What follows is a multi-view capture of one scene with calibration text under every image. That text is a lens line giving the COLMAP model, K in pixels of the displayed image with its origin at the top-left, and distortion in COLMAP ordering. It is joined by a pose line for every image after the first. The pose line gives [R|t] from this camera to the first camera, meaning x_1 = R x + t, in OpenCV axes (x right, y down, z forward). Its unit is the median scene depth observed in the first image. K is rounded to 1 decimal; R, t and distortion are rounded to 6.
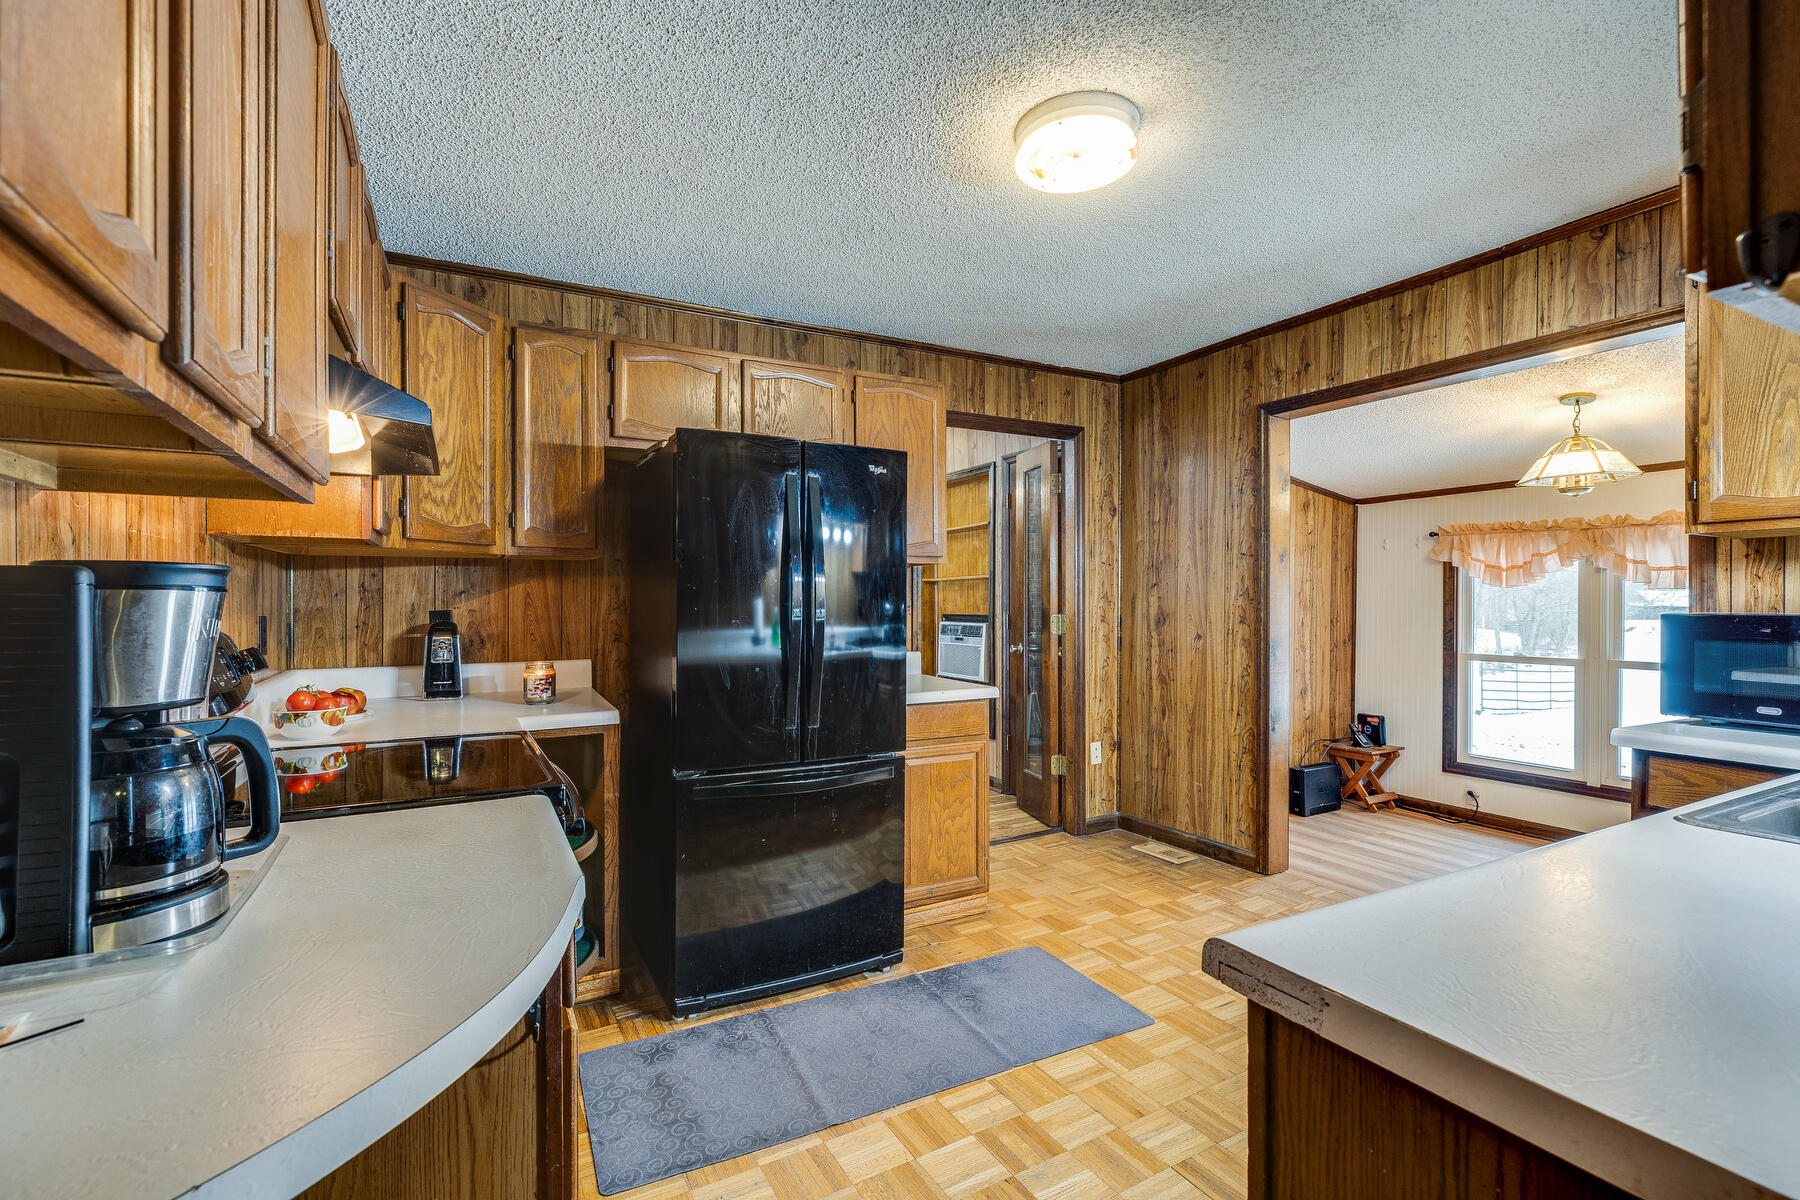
lens RADIAL K [[806.4, 0, 893.6], [0, 806.4, 601.8], [0, 0, 1]] dist [-0.000231, 0.000050]
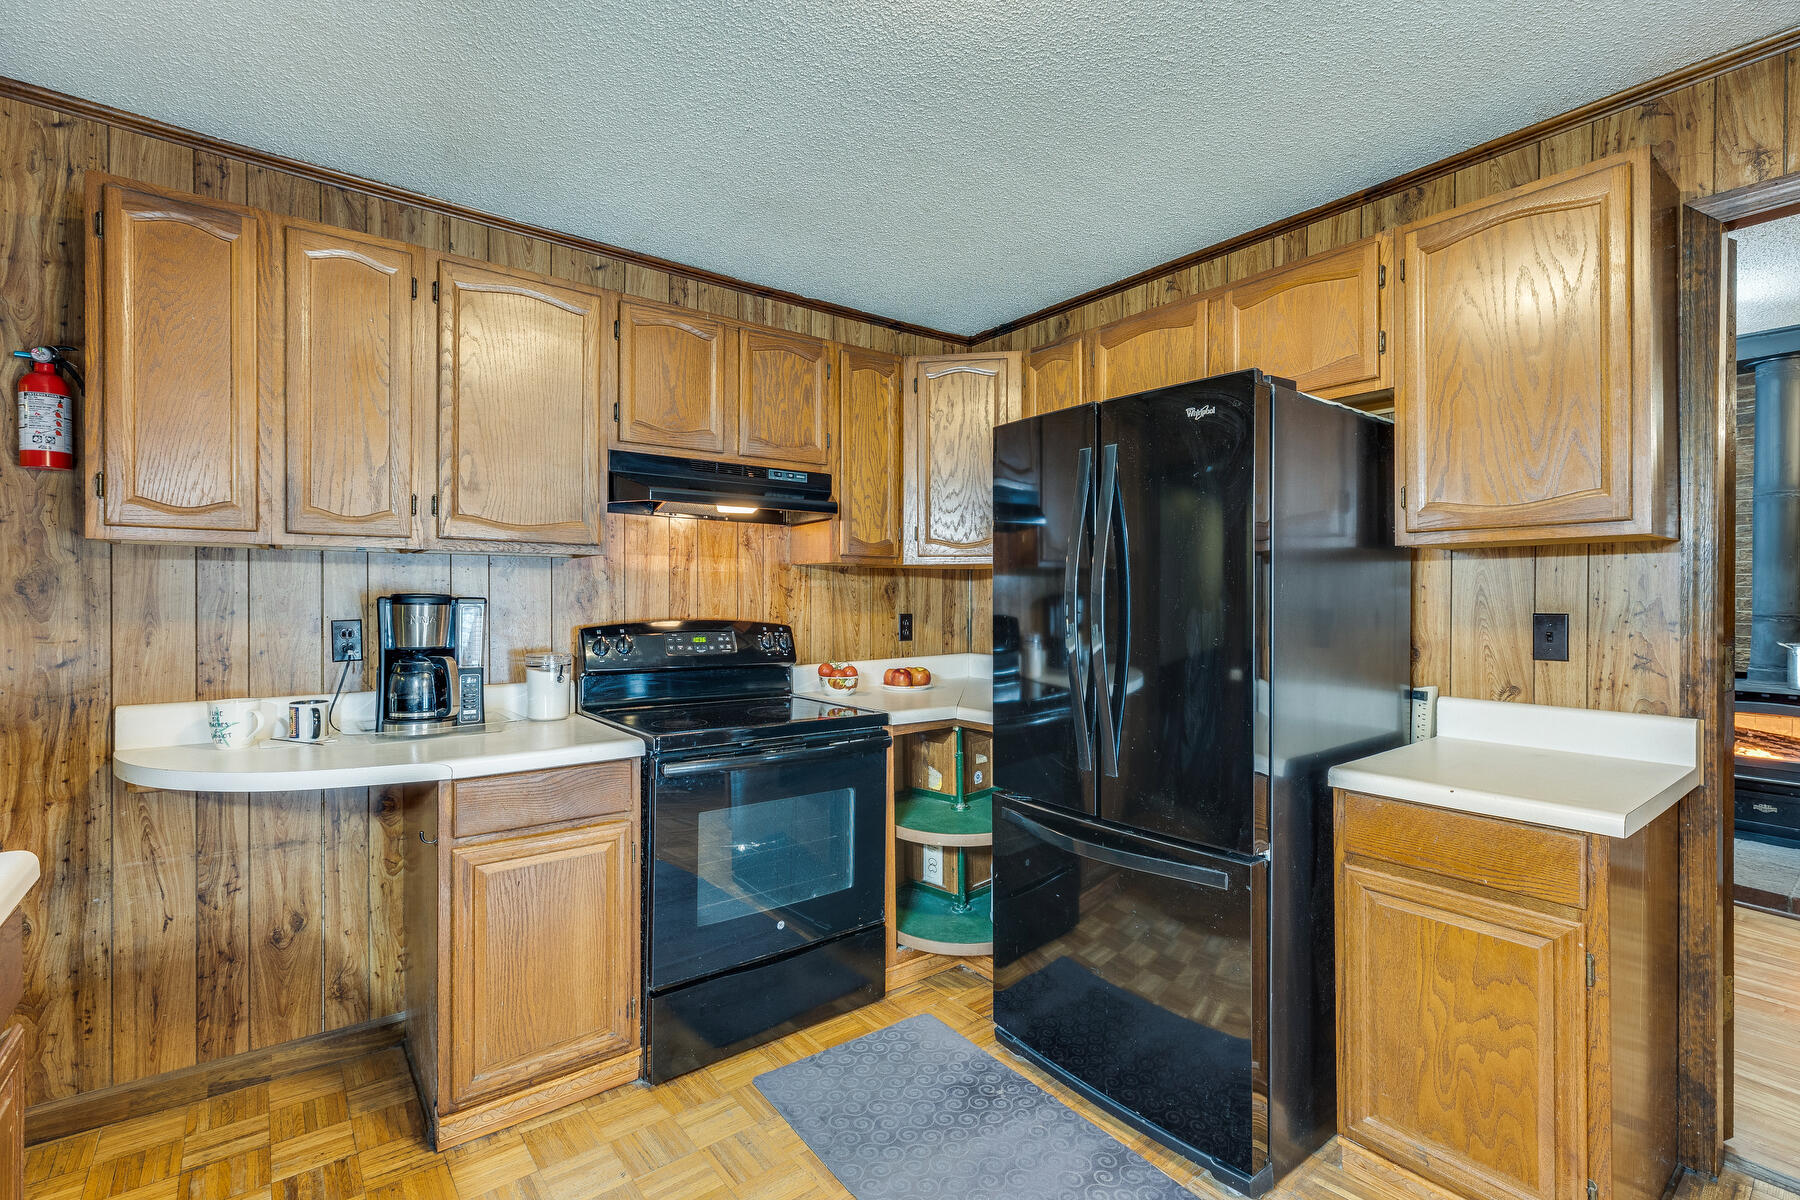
lens RADIAL K [[806.4, 0, 892.9], [0, 806.4, 595.3], [0, 0, 1]] dist [-0.000231, 0.000050]
pose [[0.146173, 0.000429, -0.989259, 0.638941], [-0.000629, 1.000000, 0.000341, -0.015744], [0.989259, 0.000572, 0.146173, 0.707395]]
